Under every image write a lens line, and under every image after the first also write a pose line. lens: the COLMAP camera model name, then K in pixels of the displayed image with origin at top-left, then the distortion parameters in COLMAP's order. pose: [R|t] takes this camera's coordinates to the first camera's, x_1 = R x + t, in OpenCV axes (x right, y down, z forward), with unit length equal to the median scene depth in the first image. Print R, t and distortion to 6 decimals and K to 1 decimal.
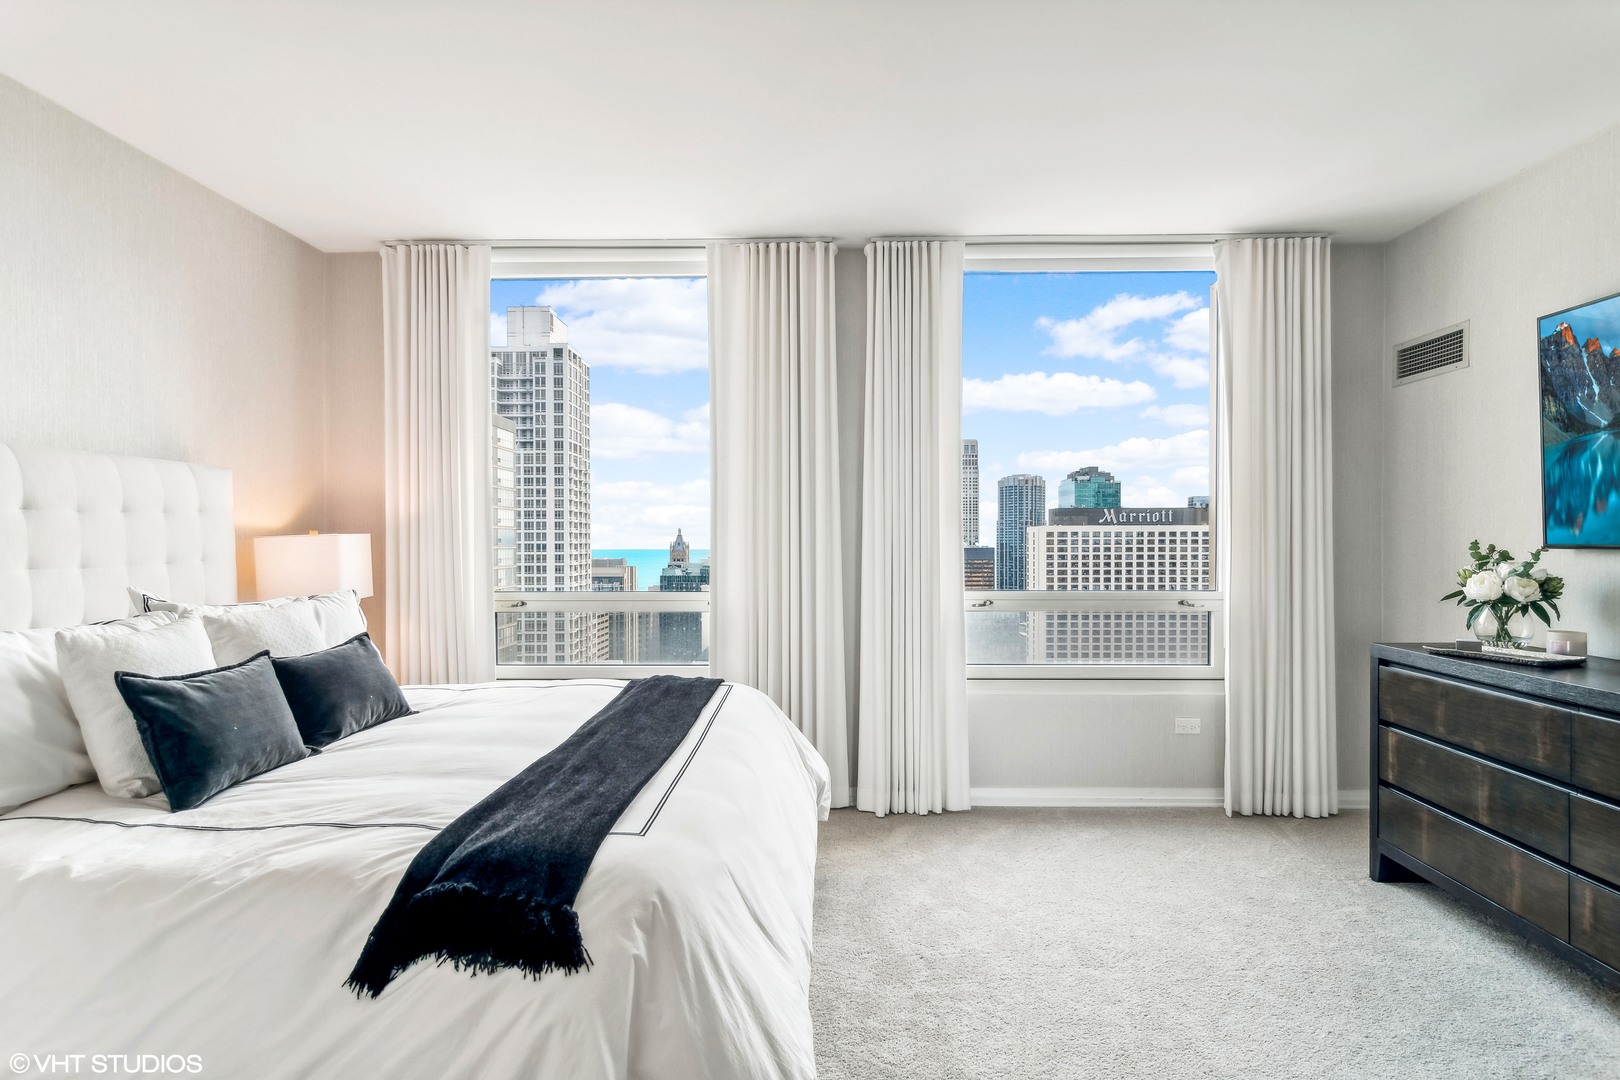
lens RADIAL K [[876.7, 0, 809.5], [0, 876.7, 564.8], [0, 0, 1]] dist [-0.005634, 0.004254]
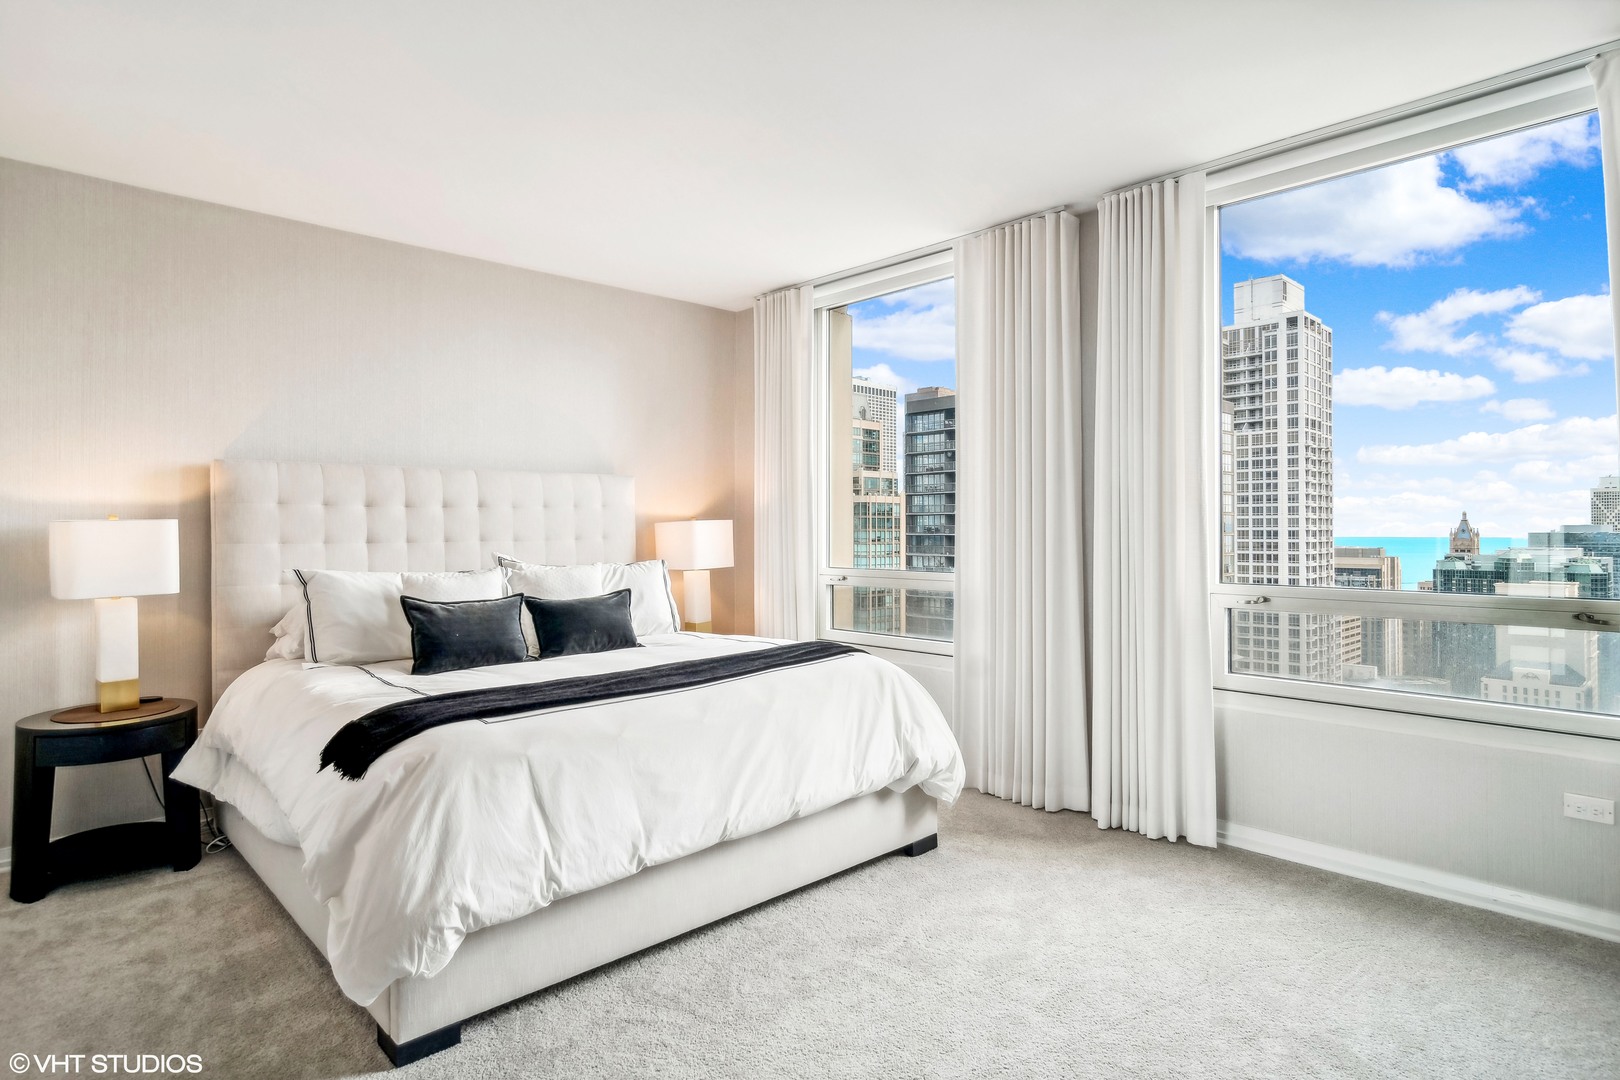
lens RADIAL K [[876.7, 0, 809.5], [0, 876.7, 530.5], [0, 0, 1]] dist [-0.005634, 0.004254]
pose [[0.707305, 0.000920, -0.706908, 0.485368], [-0.017734, 0.999708, -0.016443, 0.000386], [0.706686, 0.024167, 0.707114, 0.134128]]
